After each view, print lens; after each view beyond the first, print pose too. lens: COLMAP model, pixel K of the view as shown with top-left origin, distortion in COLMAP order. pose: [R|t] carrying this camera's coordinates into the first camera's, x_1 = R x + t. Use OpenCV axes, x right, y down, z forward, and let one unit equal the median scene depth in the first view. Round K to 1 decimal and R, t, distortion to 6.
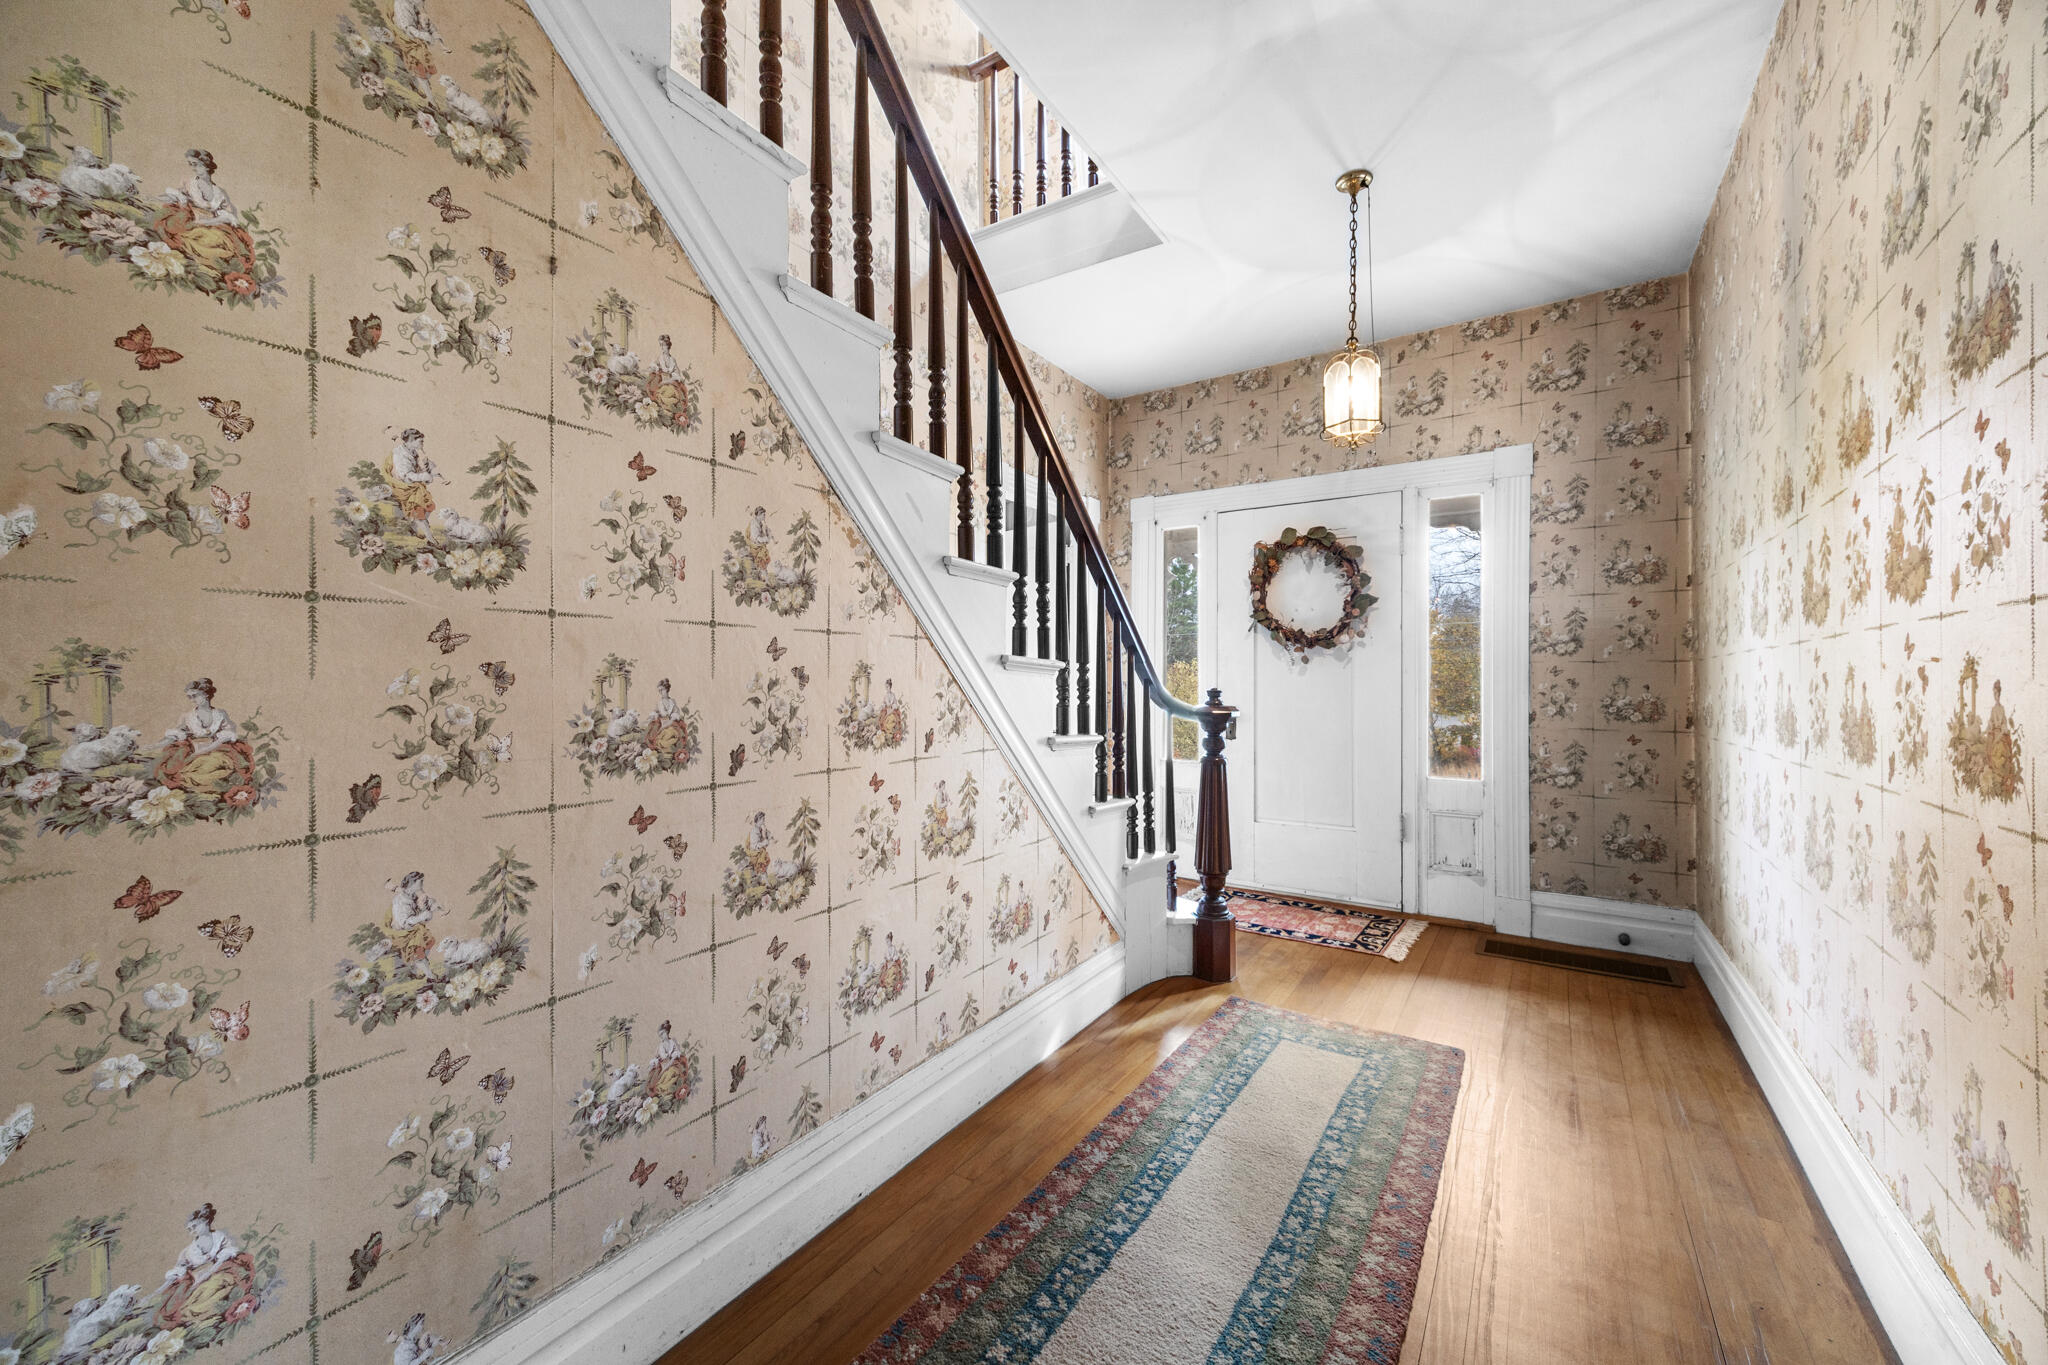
lens RADIAL K [[788.5, 0, 1018.1], [0, 788.5, 685.0], [0, 0, 1]] dist [-0.001210, 0.000426]
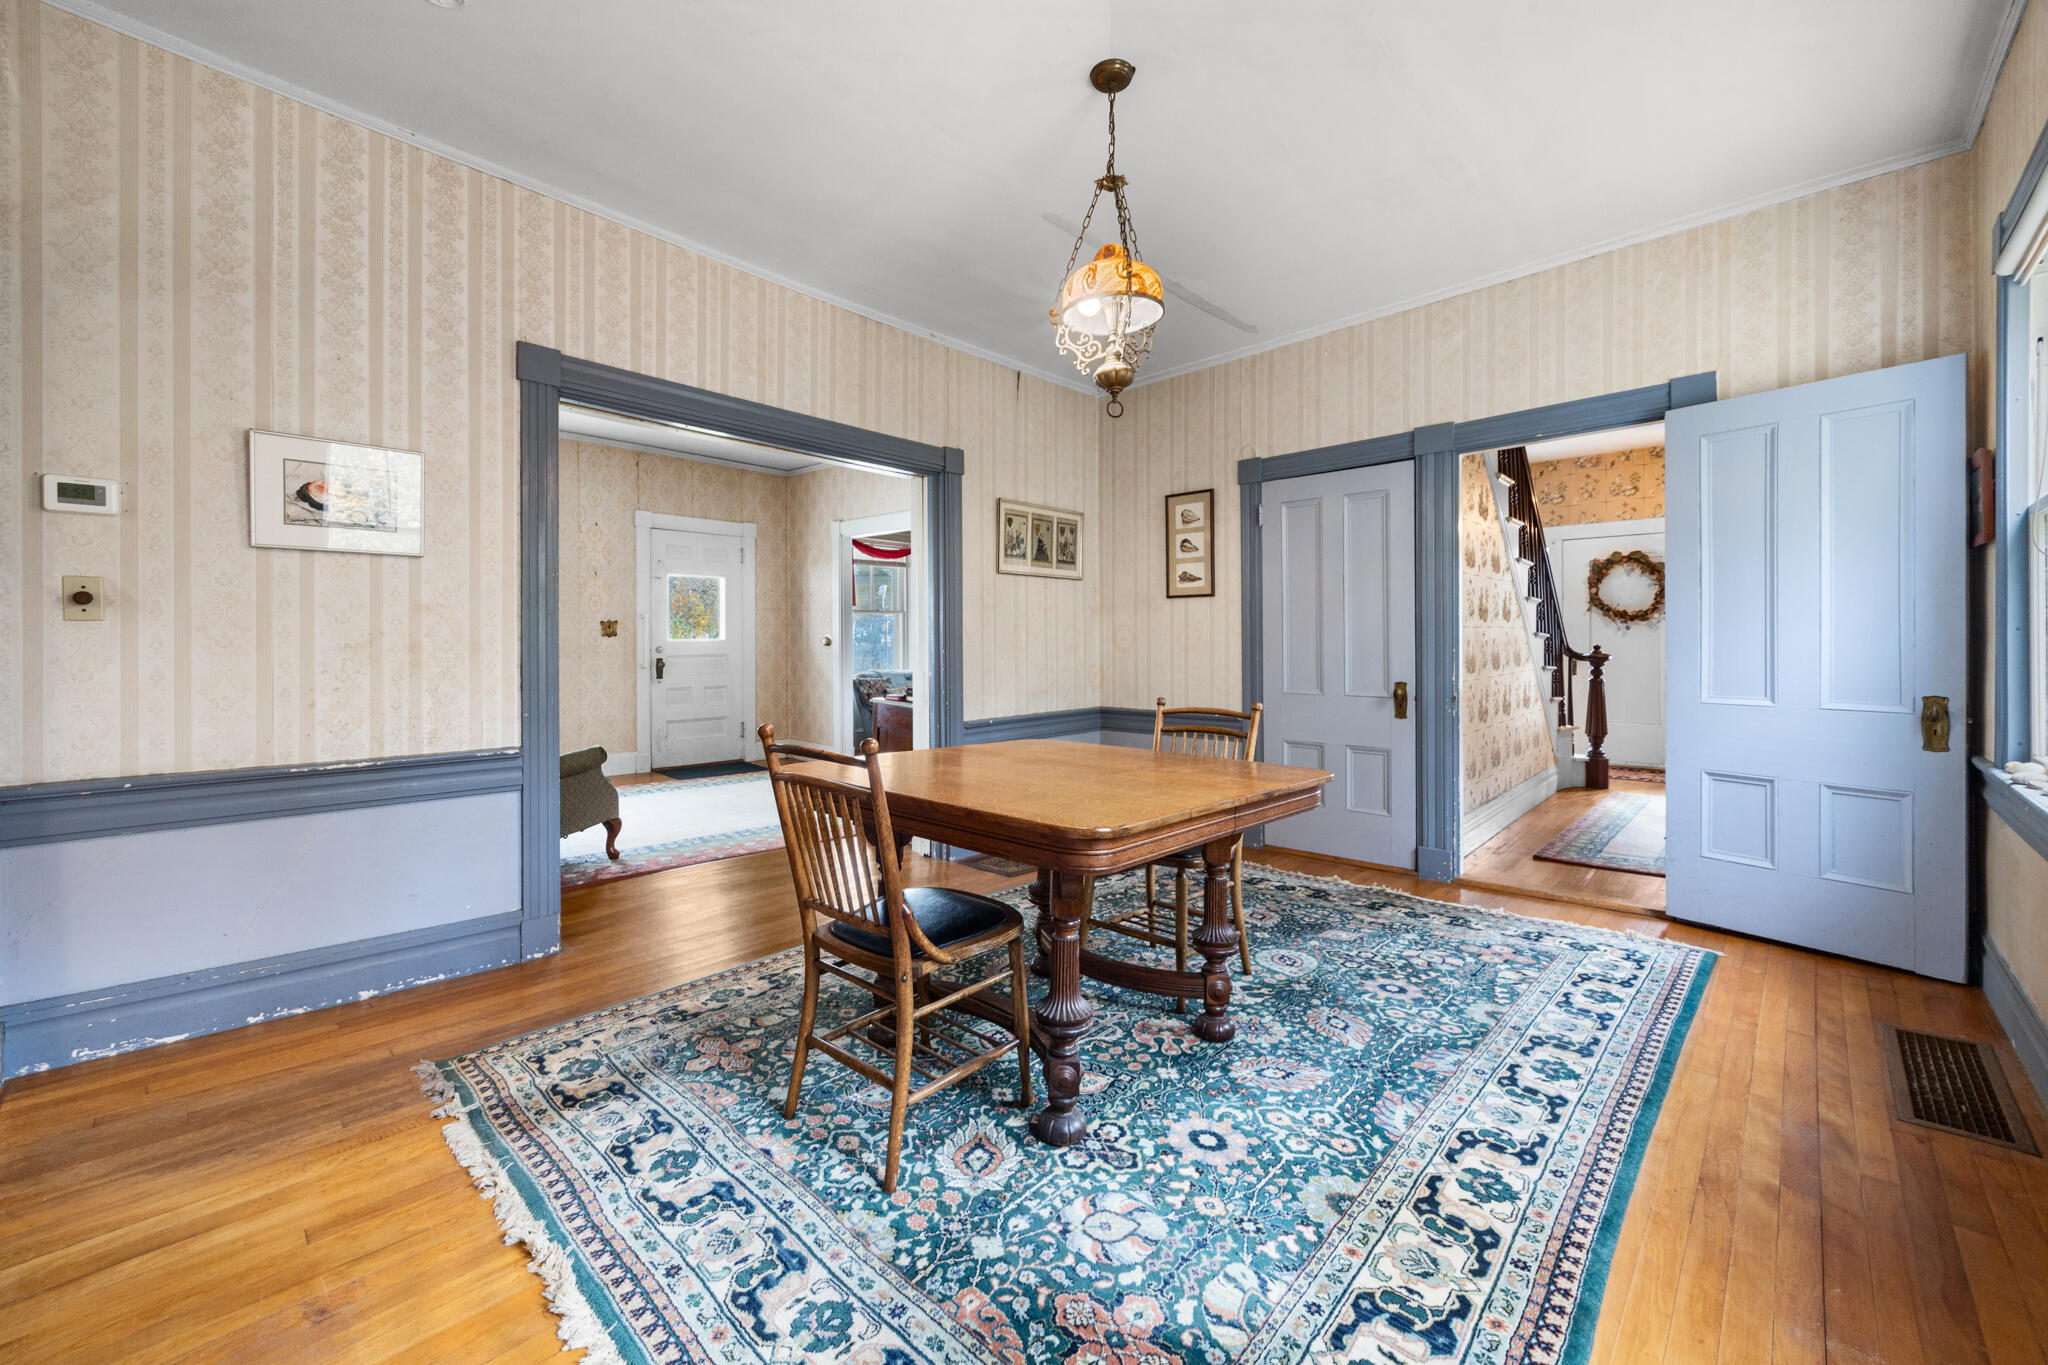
lens RADIAL K [[788.5, 0, 995.6], [0, 788.5, 641.0], [0, 0, 1]] dist [-0.001210, 0.000426]
pose [[0.979162, -0.000736, -0.203077, -0.638651], [0.001566, 0.999991, 0.003924, -0.012161], [0.203072, -0.004160, 0.979155, -0.968376]]
